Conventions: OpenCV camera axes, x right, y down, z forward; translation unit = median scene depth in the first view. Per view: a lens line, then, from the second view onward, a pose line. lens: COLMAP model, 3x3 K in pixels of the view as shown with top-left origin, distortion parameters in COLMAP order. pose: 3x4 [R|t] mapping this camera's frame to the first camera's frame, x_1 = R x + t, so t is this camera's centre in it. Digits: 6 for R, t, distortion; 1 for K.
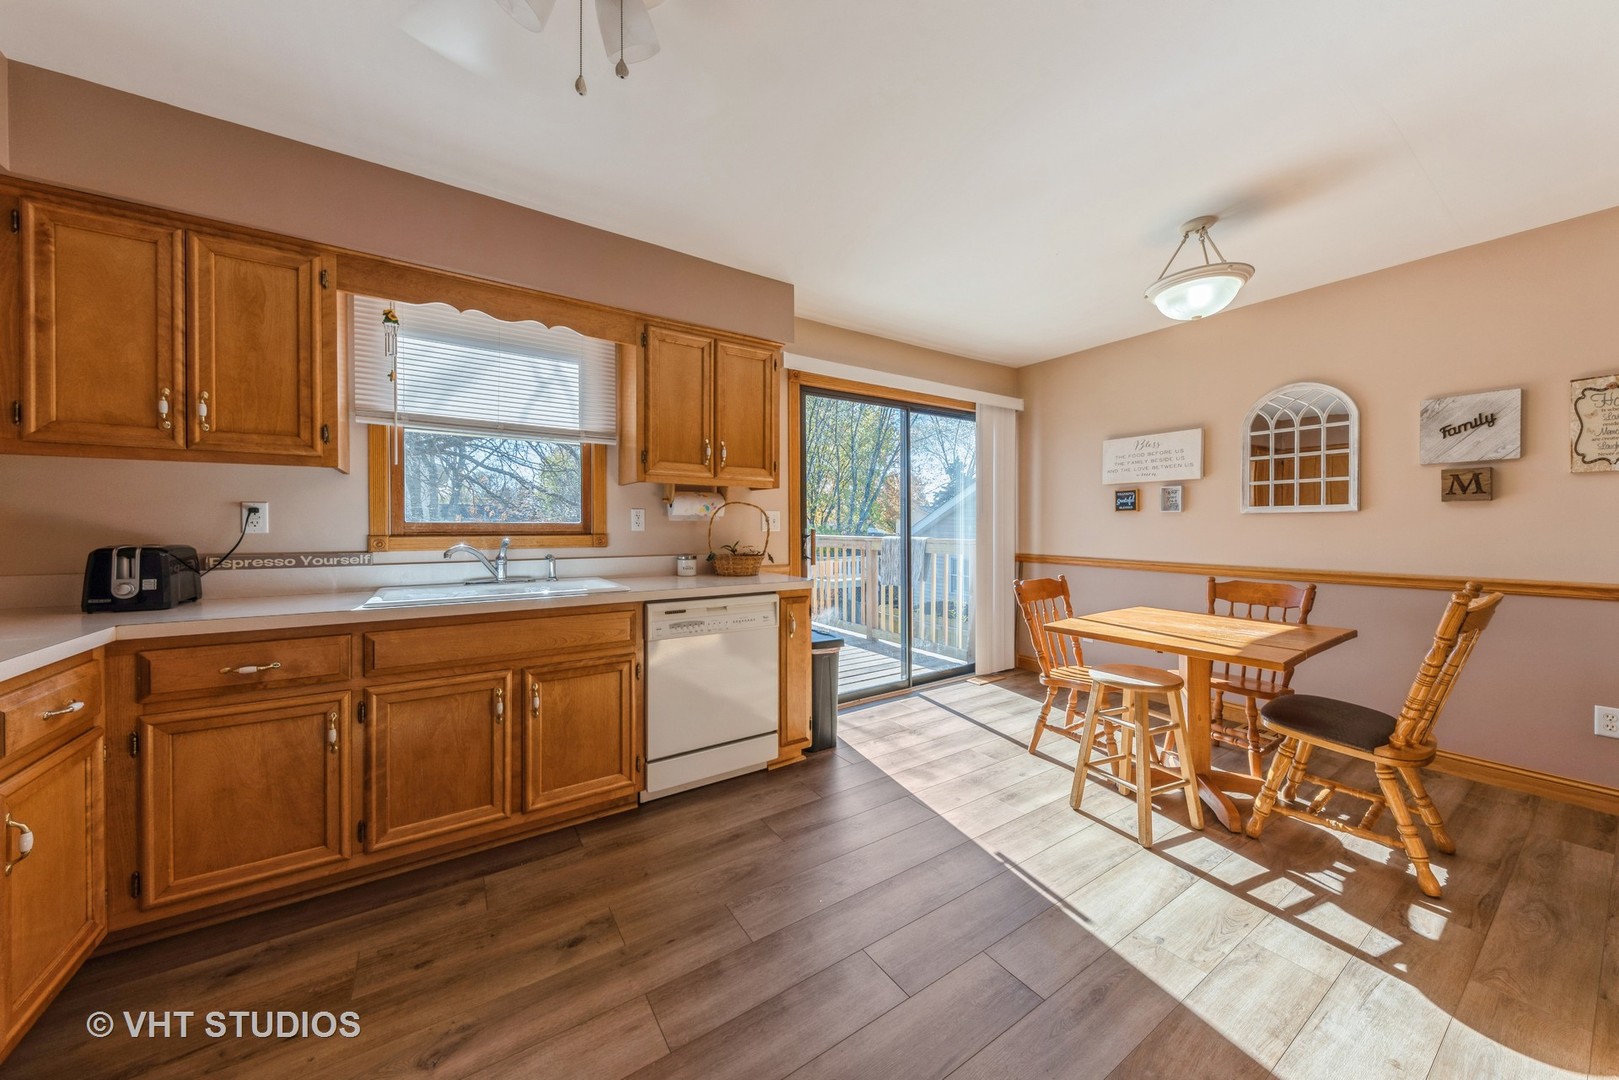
lens RADIAL K [[556.2, 0, 816.3], [0, 556.2, 532.7], [0, 0, 1]] dist [0.003448, -0.000417]
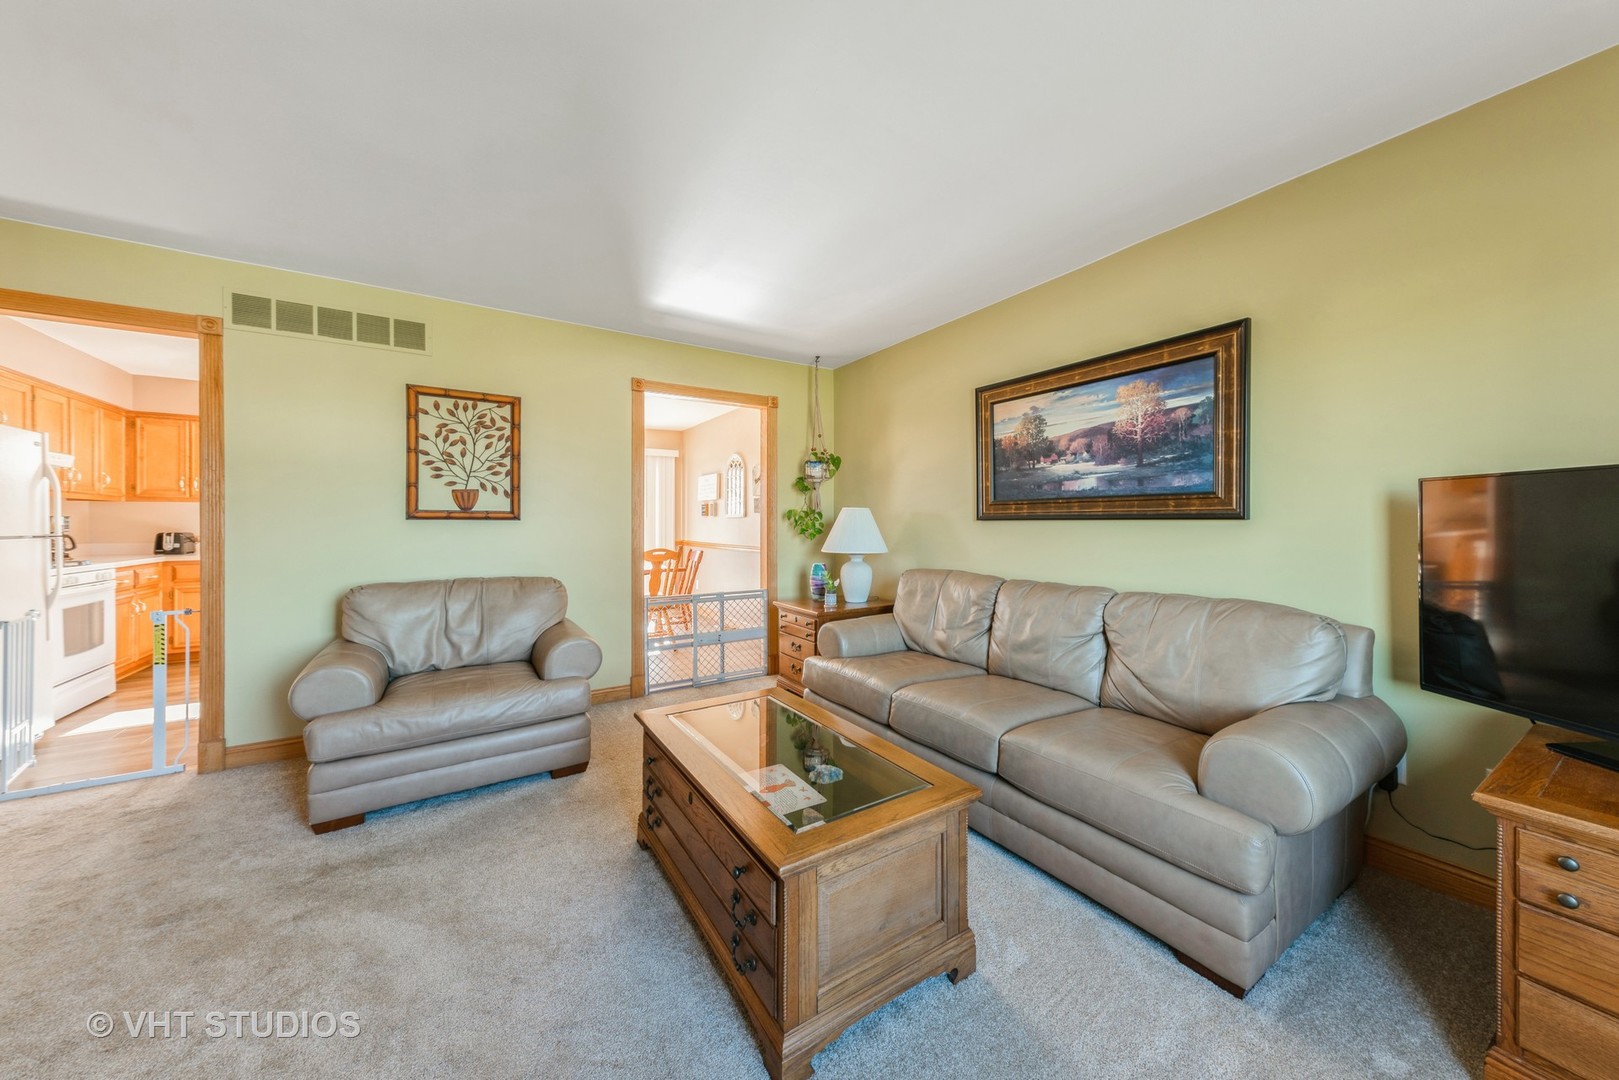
lens RADIAL K [[556.2, 0, 823.1], [0, 556.2, 529.7], [0, 0, 1]] dist [0.003448, -0.000417]
pose [[0.999800, -0.002280, -0.019863, 1.657825], [0.002190, 0.999987, -0.004583, 0.024931], [0.019874, 0.004538, 0.999792, -1.367691]]
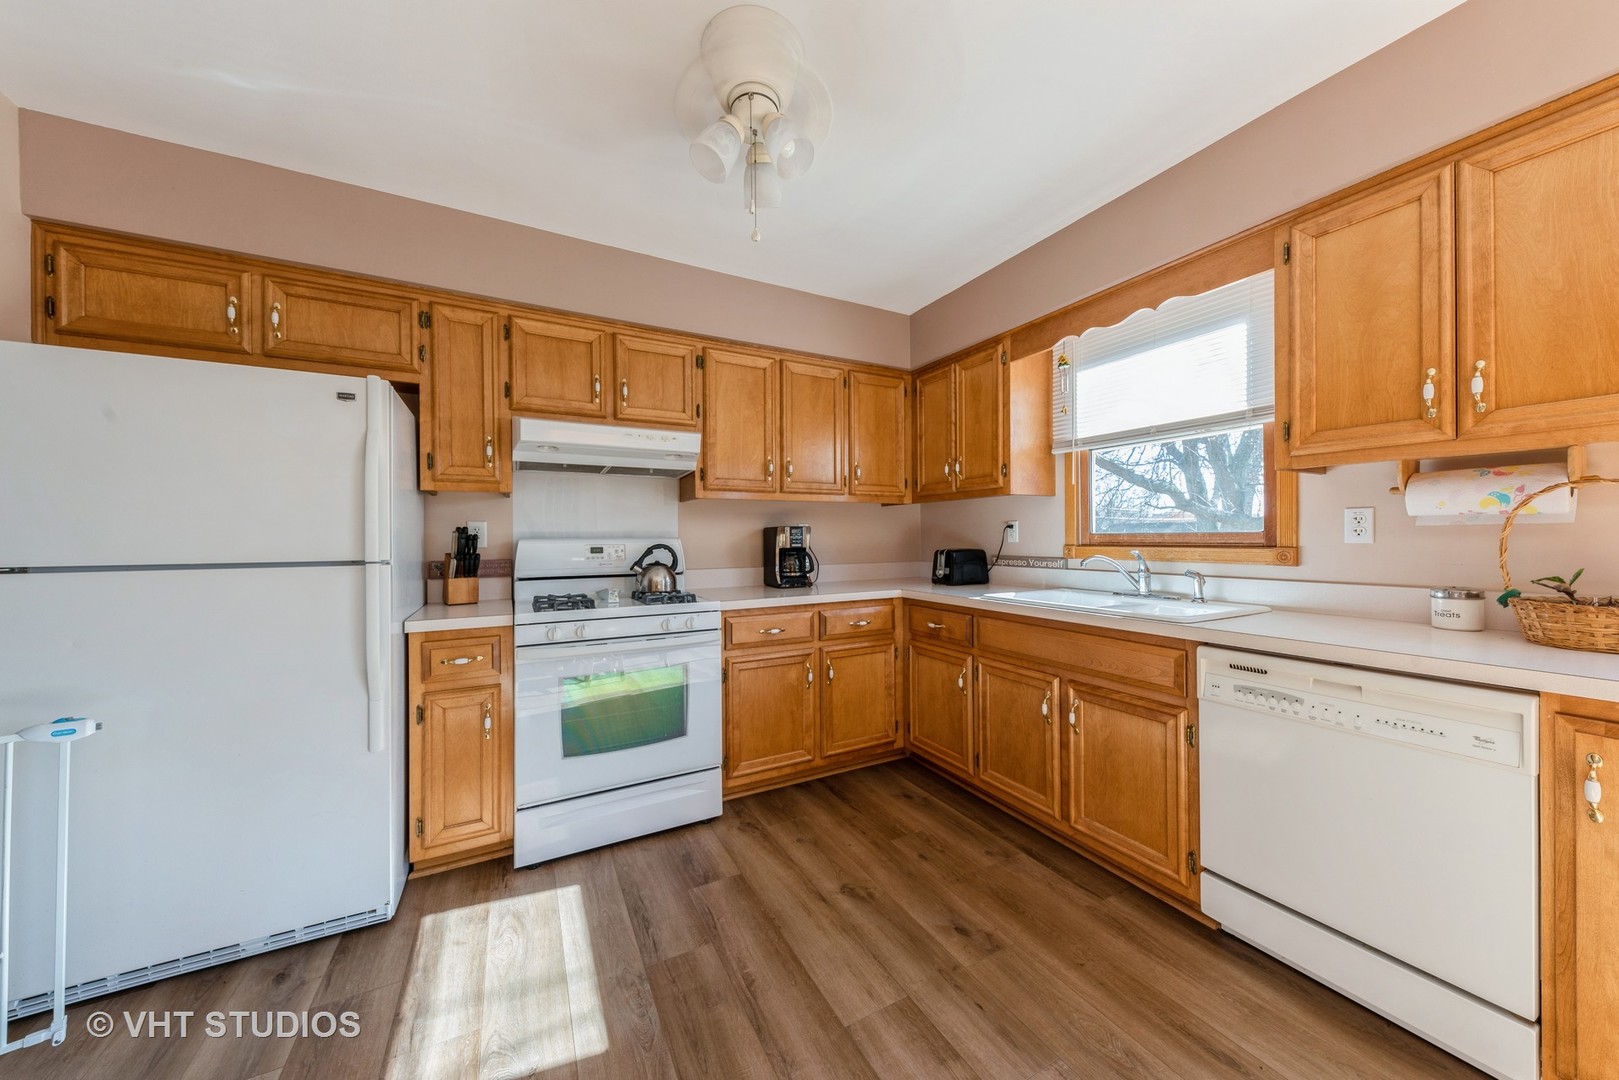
lens RADIAL K [[556.2, 0, 824.9], [0, 556.2, 542.2], [0, 0, 1]] dist [0.003448, -0.000417]
pose [[-0.089841, 0.008292, -0.995922, 0.456783], [-0.004759, 0.999950, 0.008755, -0.008798], [0.995945, 0.005526, -0.089797, 0.593834]]
